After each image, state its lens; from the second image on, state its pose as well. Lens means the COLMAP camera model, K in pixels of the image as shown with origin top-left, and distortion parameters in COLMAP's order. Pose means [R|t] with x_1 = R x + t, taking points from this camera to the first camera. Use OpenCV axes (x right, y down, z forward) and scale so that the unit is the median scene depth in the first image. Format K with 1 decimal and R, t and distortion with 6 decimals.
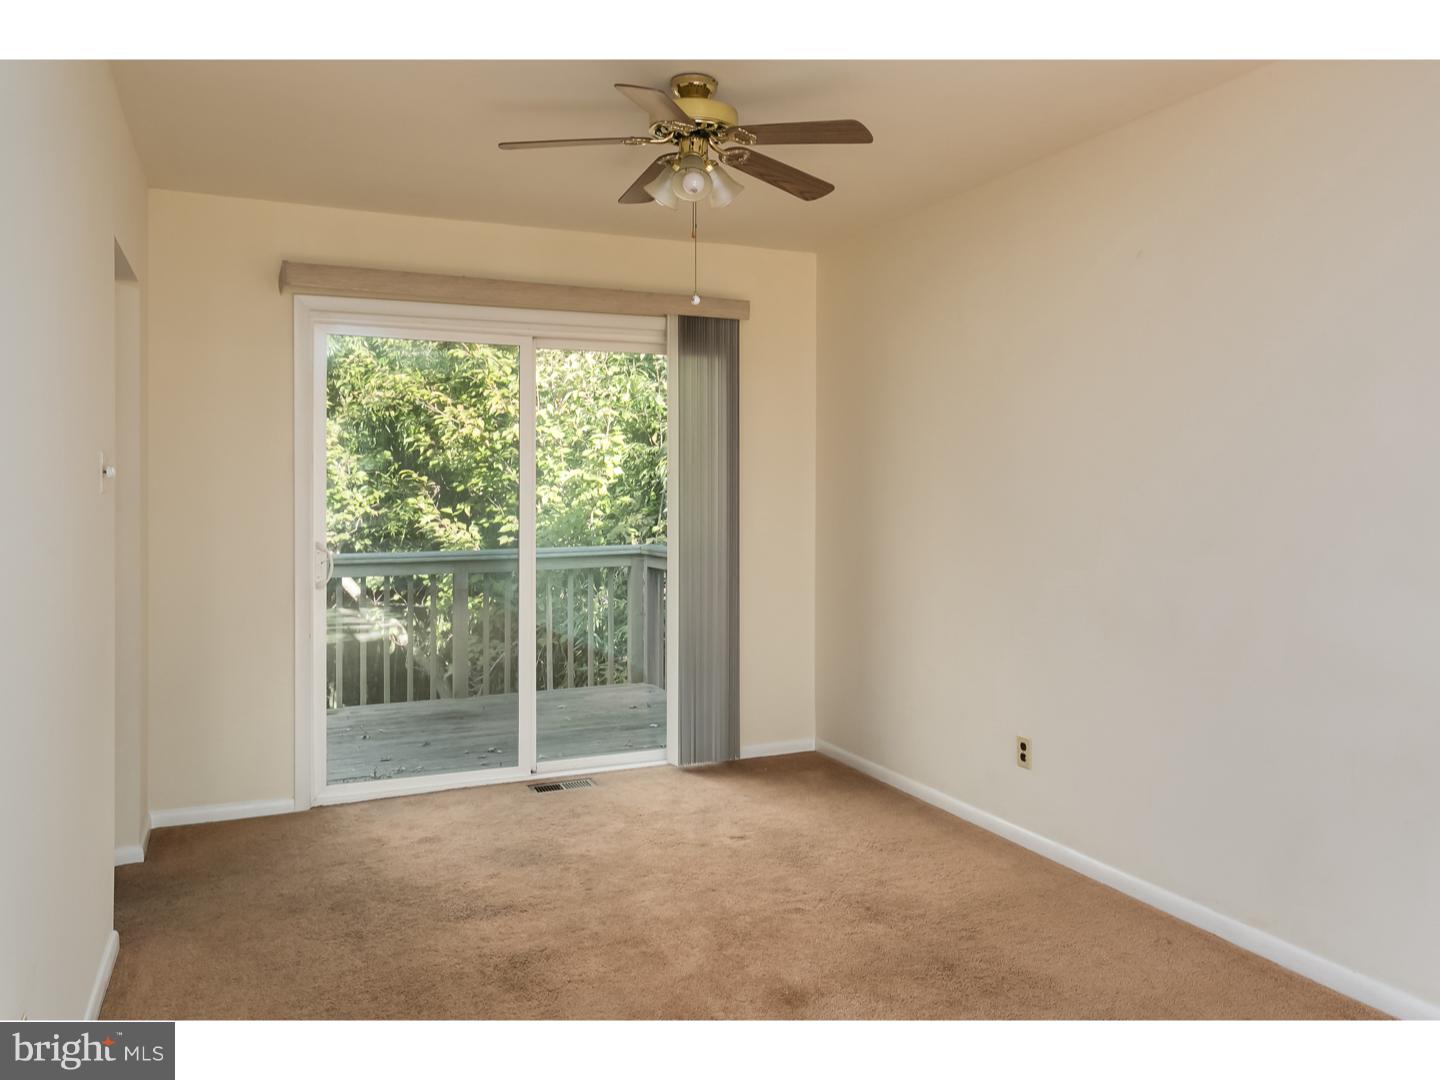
lens RADIAL K [[1023.2, 0, 719.3], [0, 1023.2, 522.9], [0, 0, 1]] dist [0.000510, 0.000312]
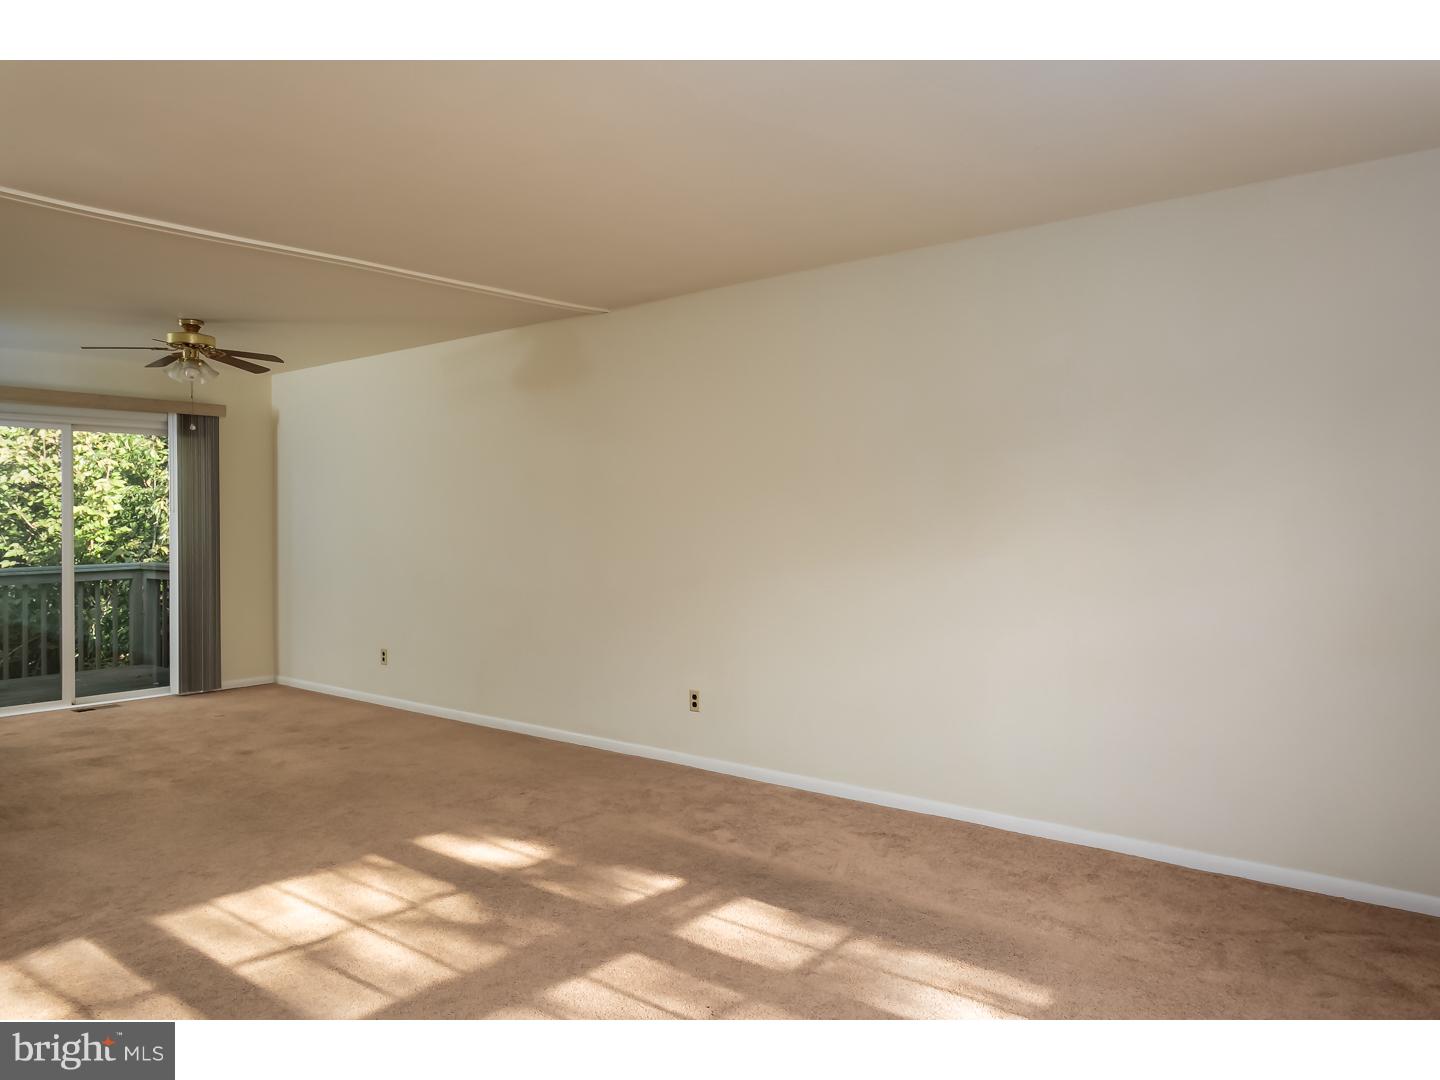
lens RADIAL K [[1023.2, 0, 719.3], [0, 1023.2, 522.9], [0, 0, 1]] dist [0.000510, 0.000312]
pose [[0.892424, -0.007140, 0.451140, -0.003366], [0.020102, 0.999511, -0.023945, 0.015345], [-0.450749, 0.030438, 0.892132, -0.502008]]
